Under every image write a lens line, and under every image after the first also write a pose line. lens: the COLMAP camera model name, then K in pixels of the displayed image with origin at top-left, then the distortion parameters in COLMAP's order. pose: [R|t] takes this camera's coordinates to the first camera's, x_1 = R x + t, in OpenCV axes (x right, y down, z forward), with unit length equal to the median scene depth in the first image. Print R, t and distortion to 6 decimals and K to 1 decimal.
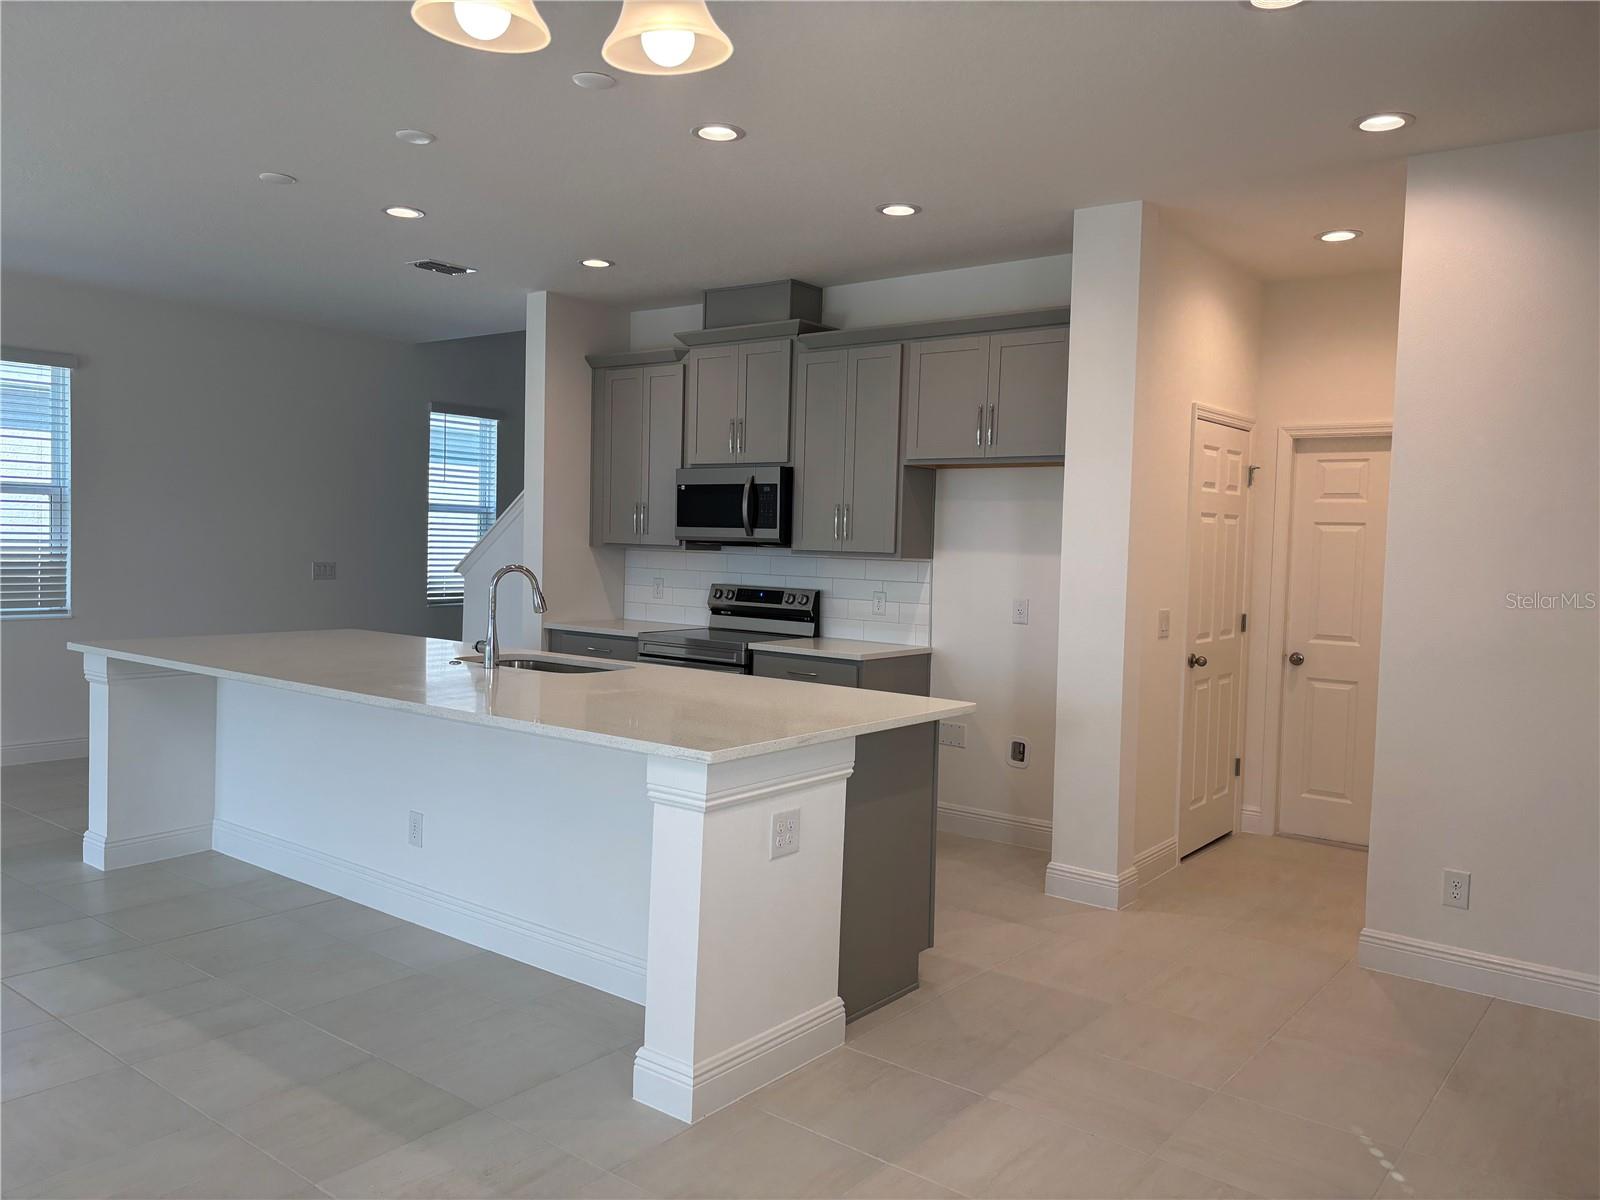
lens RADIAL K [[1207.8, 0, 792.1], [0, 1207.8, 603.7], [0, 0, 1]] dist [0.031458, 0.000466]
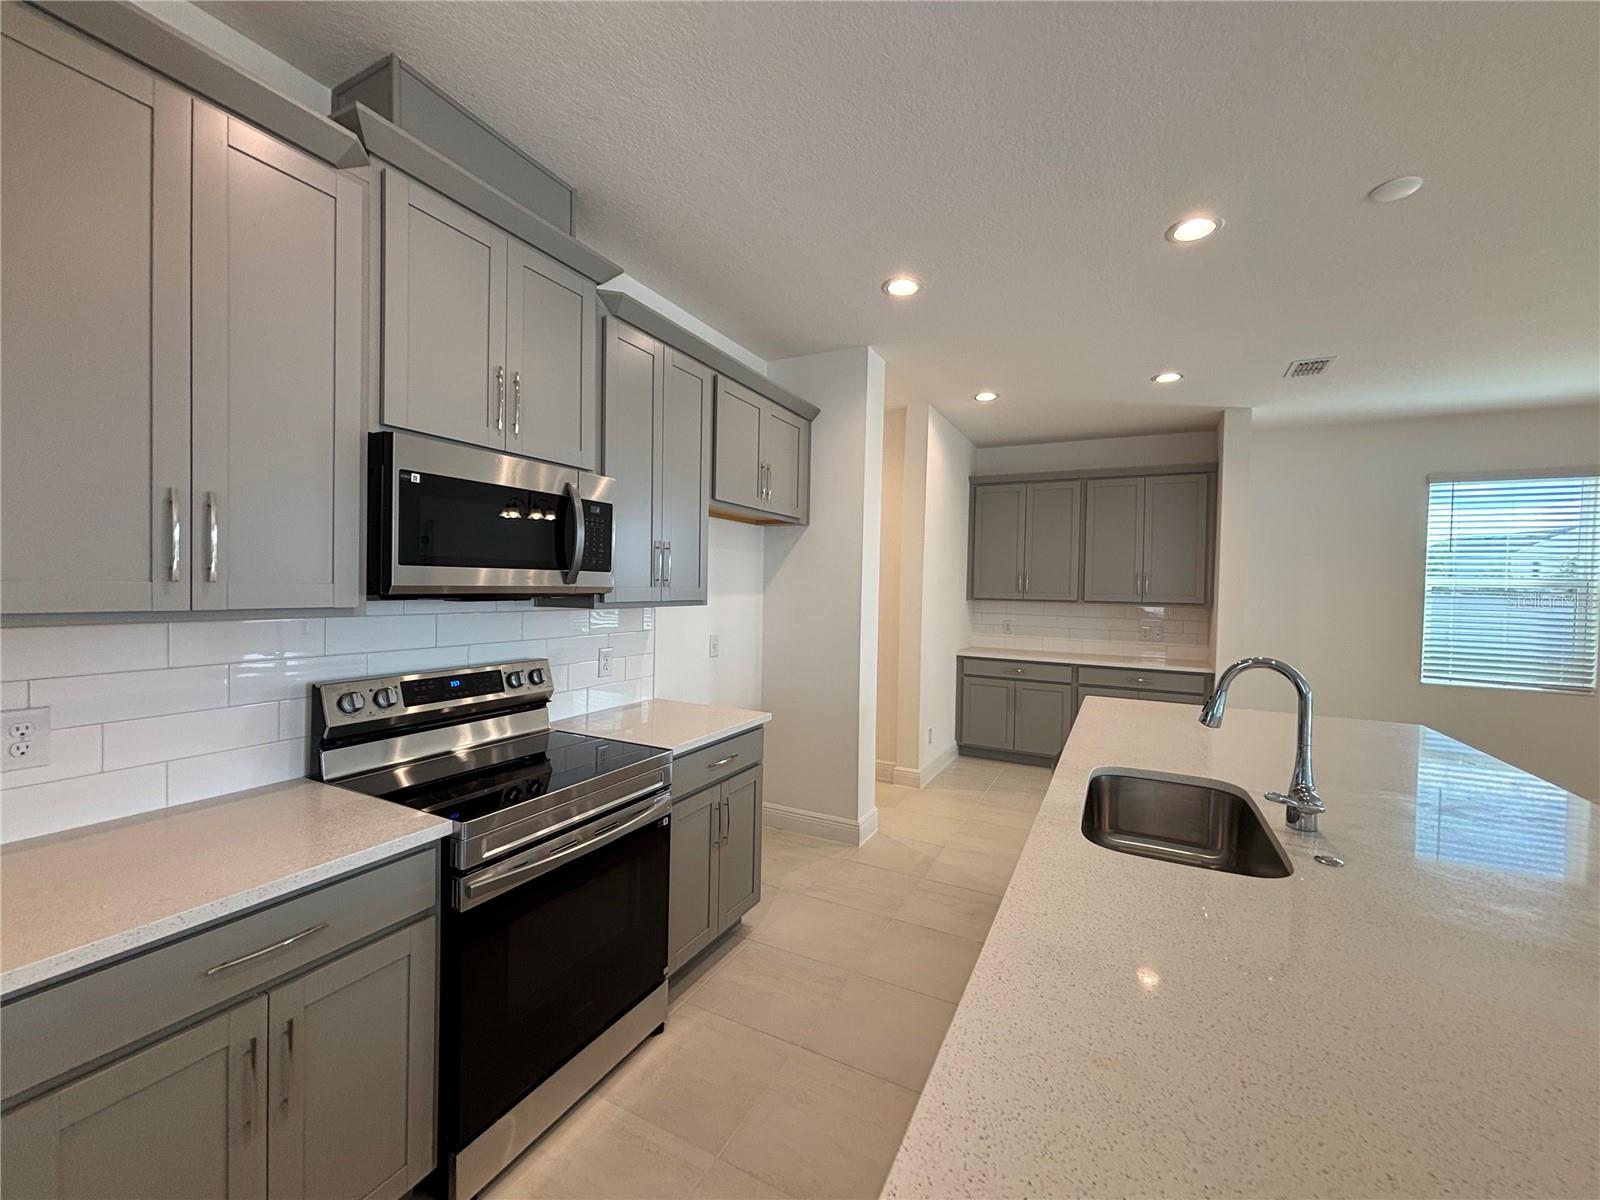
lens RADIAL K [[645.6, 0, 790.0], [0, 645.6, 598.1], [0, 0, 1]] dist [-0.000260, 0.000044]
pose [[-0.184118, -0.049980, 0.981633, -0.380701], [0.023072, 0.998211, 0.055151, -0.065763], [-0.982633, 0.032802, -0.182635, 0.972362]]
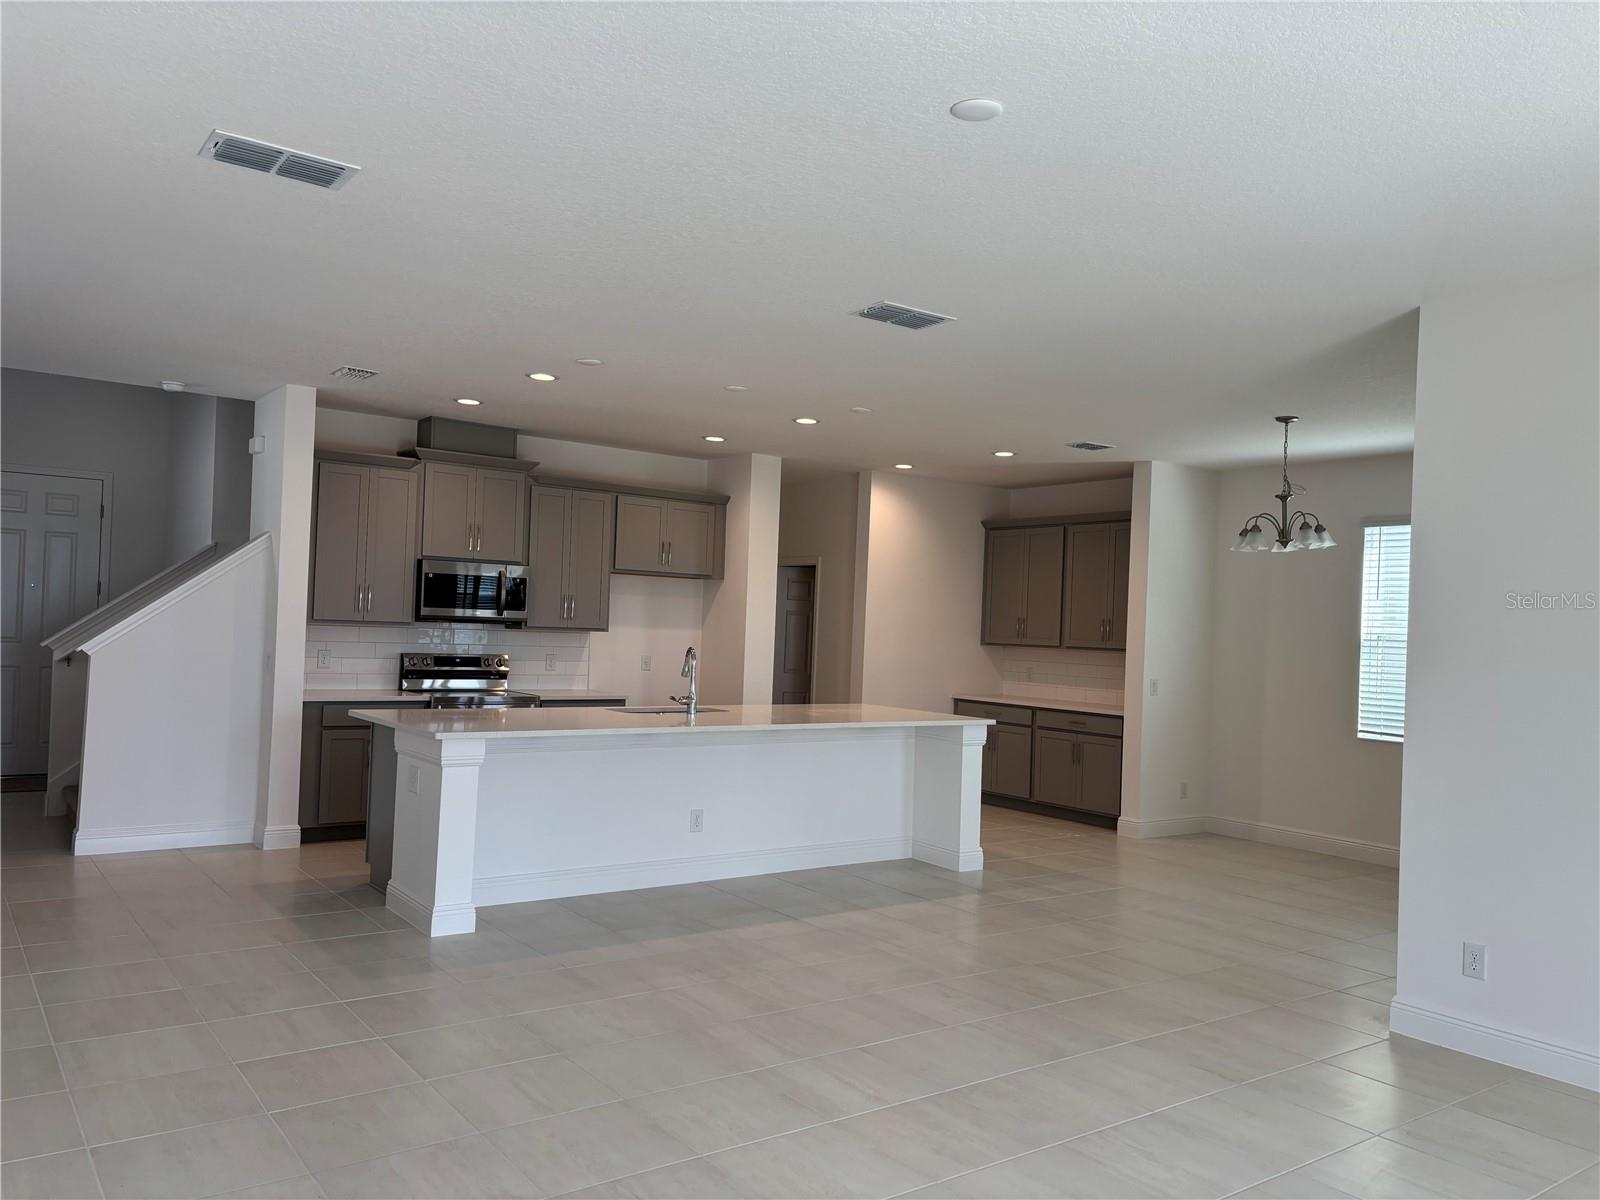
lens RADIAL K [[1207.8, 0, 792.1], [0, 1207.8, 603.7], [0, 0, 1]] dist [0.031458, 0.000466]
pose [[0.272534, 0.002150, 0.962144, -1.252260], [0.016331, 0.999843, -0.006860, -0.056864], [-0.962008, 0.017583, 0.272456, 0.337211]]
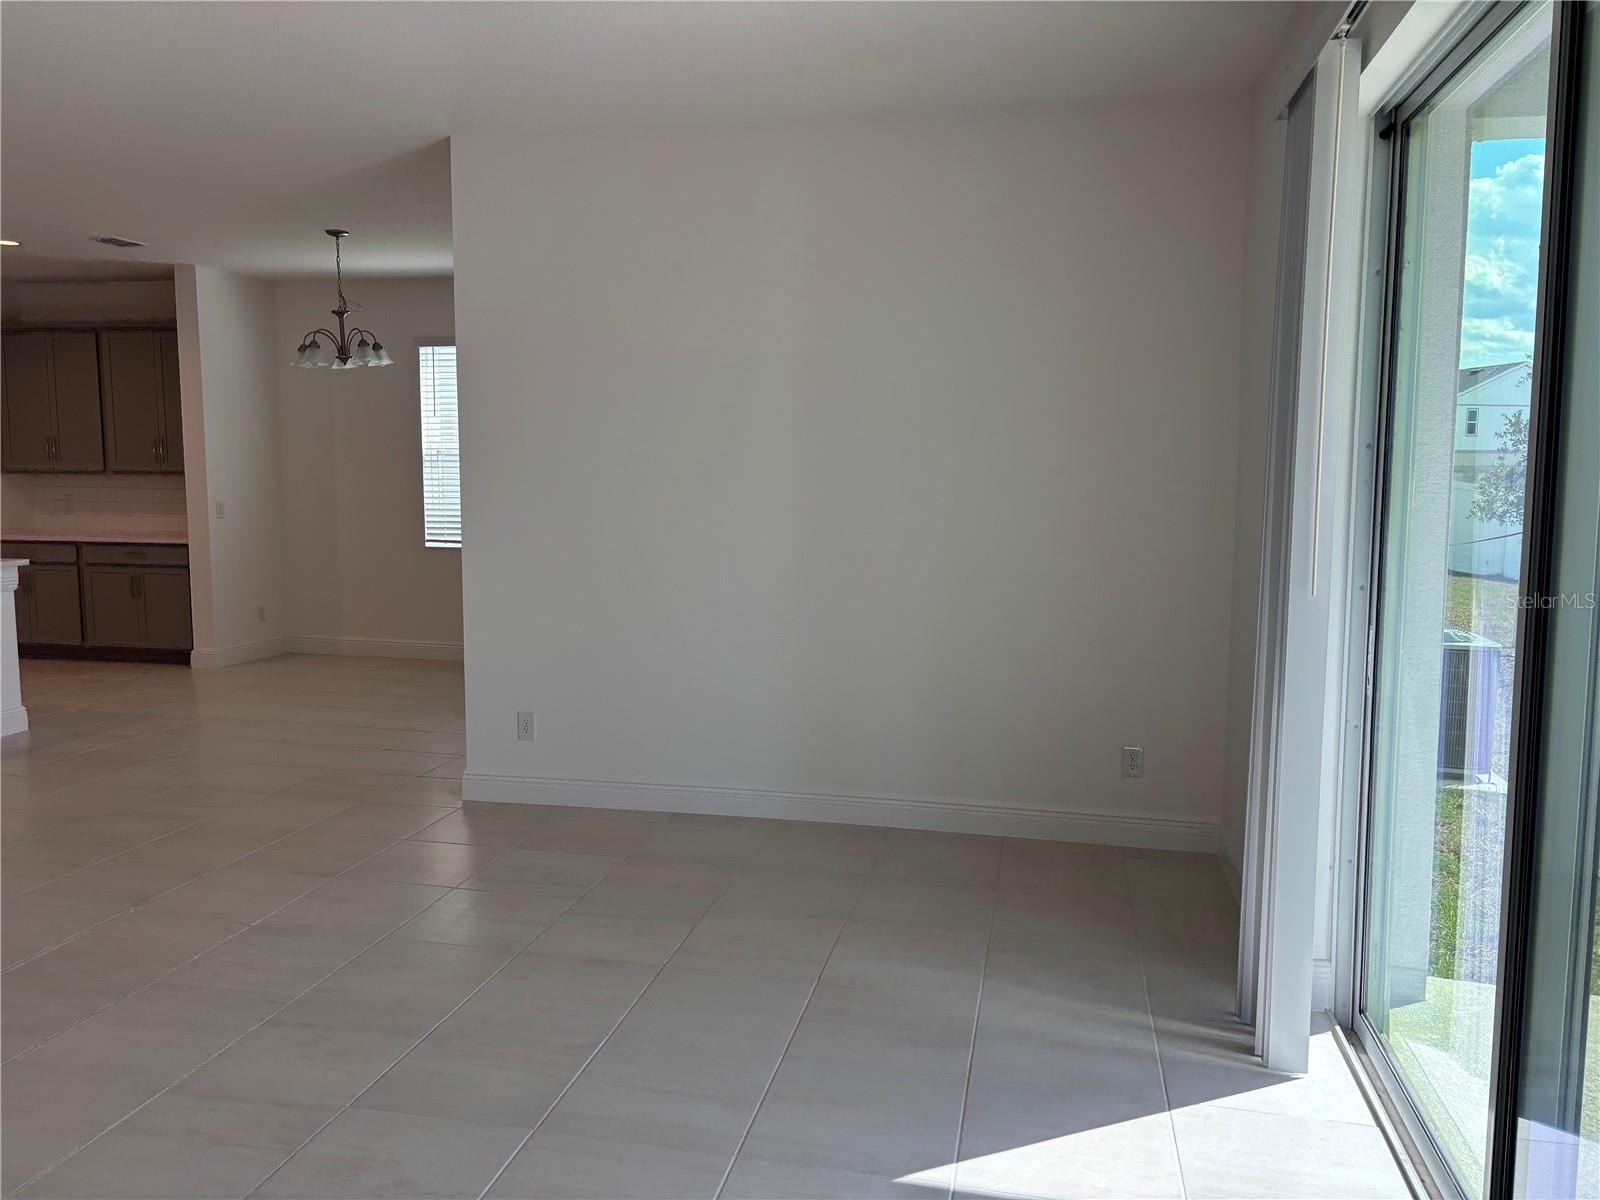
lens RADIAL K [[1207.8, 0, 792.1], [0, 1207.8, 603.7], [0, 0, 1]] dist [0.031458, 0.000466]
pose [[-0.437915, -0.129903, 0.889582, -1.266043], [0.027662, 0.987090, 0.157759, -0.056013], [-0.898591, 0.093693, -0.428668, 0.336304]]
